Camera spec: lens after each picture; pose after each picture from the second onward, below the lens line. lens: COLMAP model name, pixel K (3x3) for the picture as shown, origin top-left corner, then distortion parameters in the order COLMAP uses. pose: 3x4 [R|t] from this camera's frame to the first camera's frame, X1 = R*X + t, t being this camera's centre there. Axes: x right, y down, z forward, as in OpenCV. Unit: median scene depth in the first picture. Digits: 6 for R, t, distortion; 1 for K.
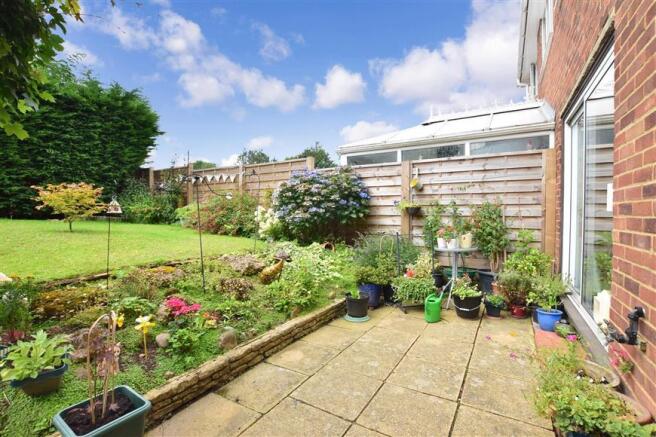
lens RADIAL K [[292.7, 0, 329.4], [0, 292.7, 220.1], [0, 0, 1]] dist [-0.037665, 0.006013]
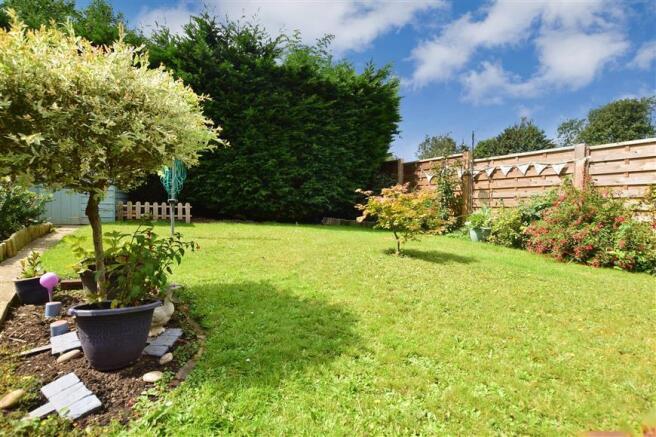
lens RADIAL K [[328.5, 0, 329.0], [0, 328.5, 209.1], [0, 0, 1]] dist [-0.020527, -0.000139]
pose [[0.863936, 0.010772, -0.503486, -0.901691], [-0.021534, 0.999647, -0.015563, -0.071651], [0.503141, 0.024287, 0.863863, 0.309422]]
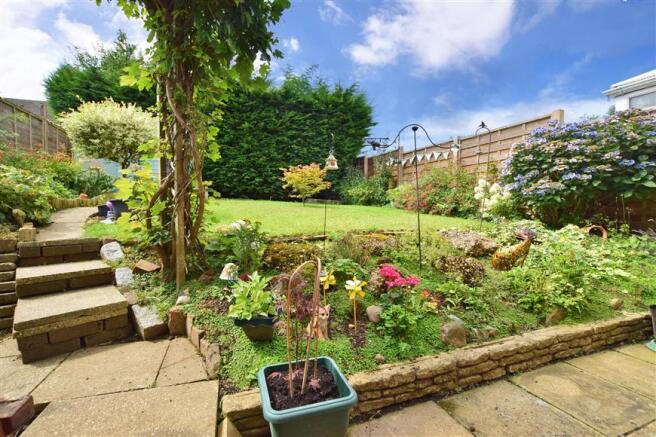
lens RADIAL K [[292.7, 0, 329.4], [0, 292.7, 220.1], [0, 0, 1]] dist [-0.037665, 0.006013]
pose [[0.781462, 0.030318, -0.623216, -0.110606], [-0.017454, 0.999490, 0.026737, 0.085461], [0.623709, -0.010017, 0.781592, 0.179724]]
